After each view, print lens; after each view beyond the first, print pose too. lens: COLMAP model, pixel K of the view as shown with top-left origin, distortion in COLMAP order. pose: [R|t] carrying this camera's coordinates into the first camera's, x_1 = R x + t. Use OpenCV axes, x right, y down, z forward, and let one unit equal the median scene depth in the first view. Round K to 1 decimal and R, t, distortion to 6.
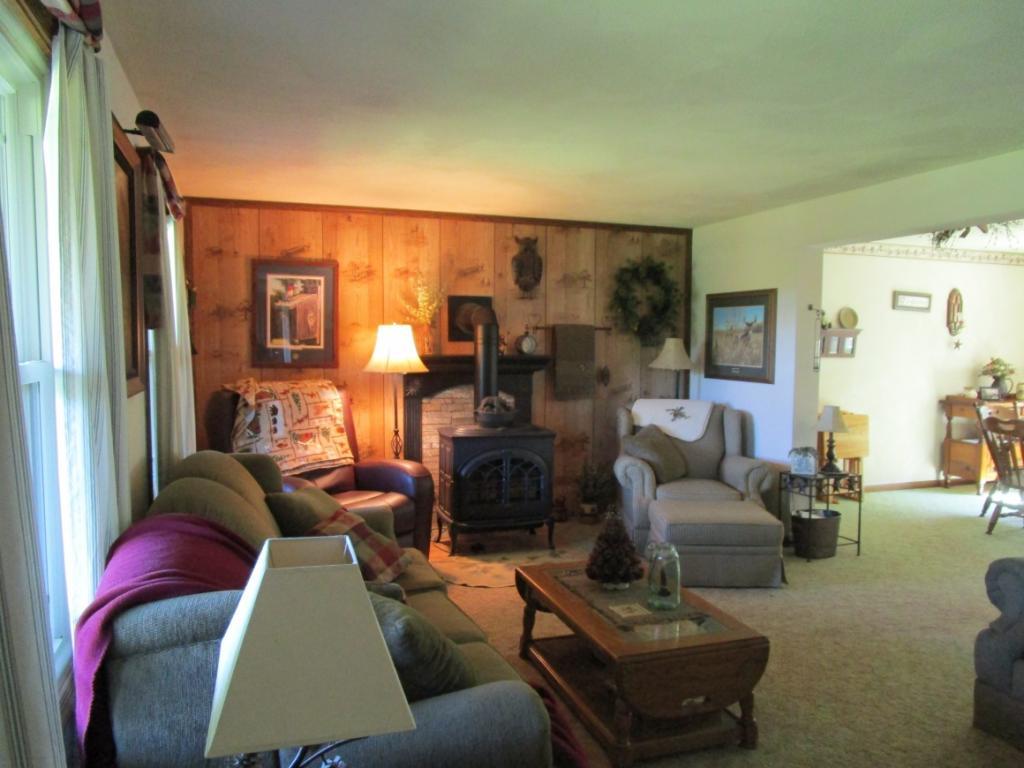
lens RADIAL K [[727.0, 0, 512.6], [0, 727.0, 384.3], [0, 0, 1]] dist [-0.000390, 0.000862]
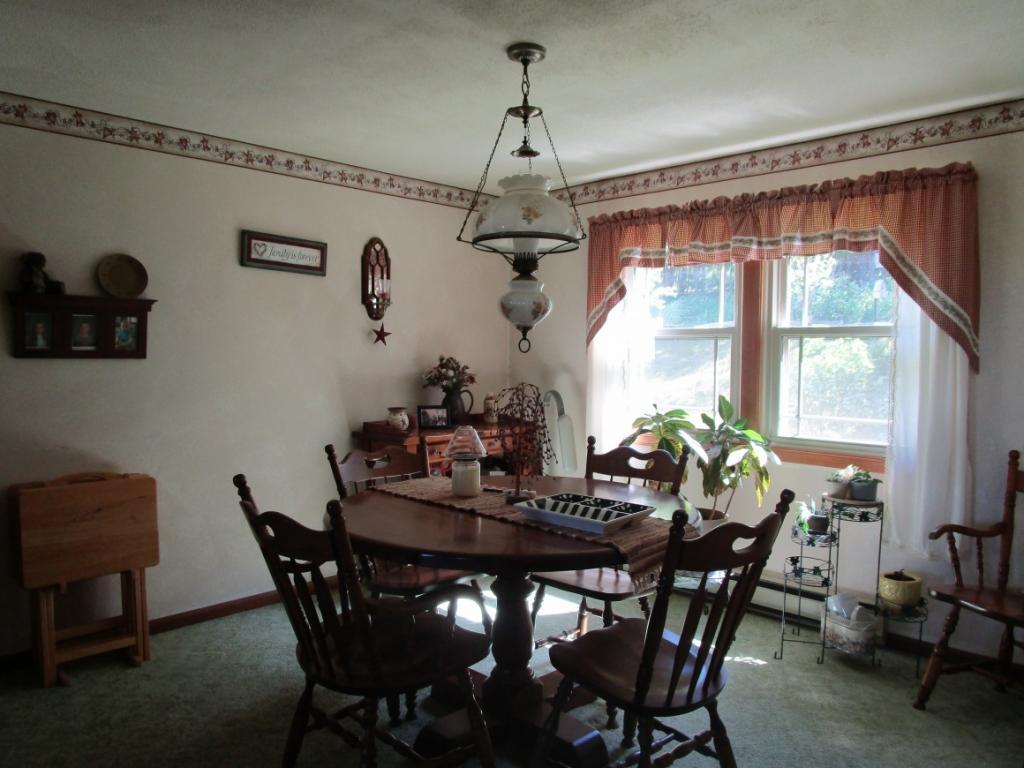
lens RADIAL K [[727.0, 0, 511.9], [0, 727.0, 387.4], [0, 0, 1]] dist [-0.000390, 0.000862]
pose [[0.905189, -0.028090, 0.424079, 0.459404], [0.031446, 0.999505, -0.000915, -0.008802], [-0.423844, 0.014164, 0.905625, 0.431029]]
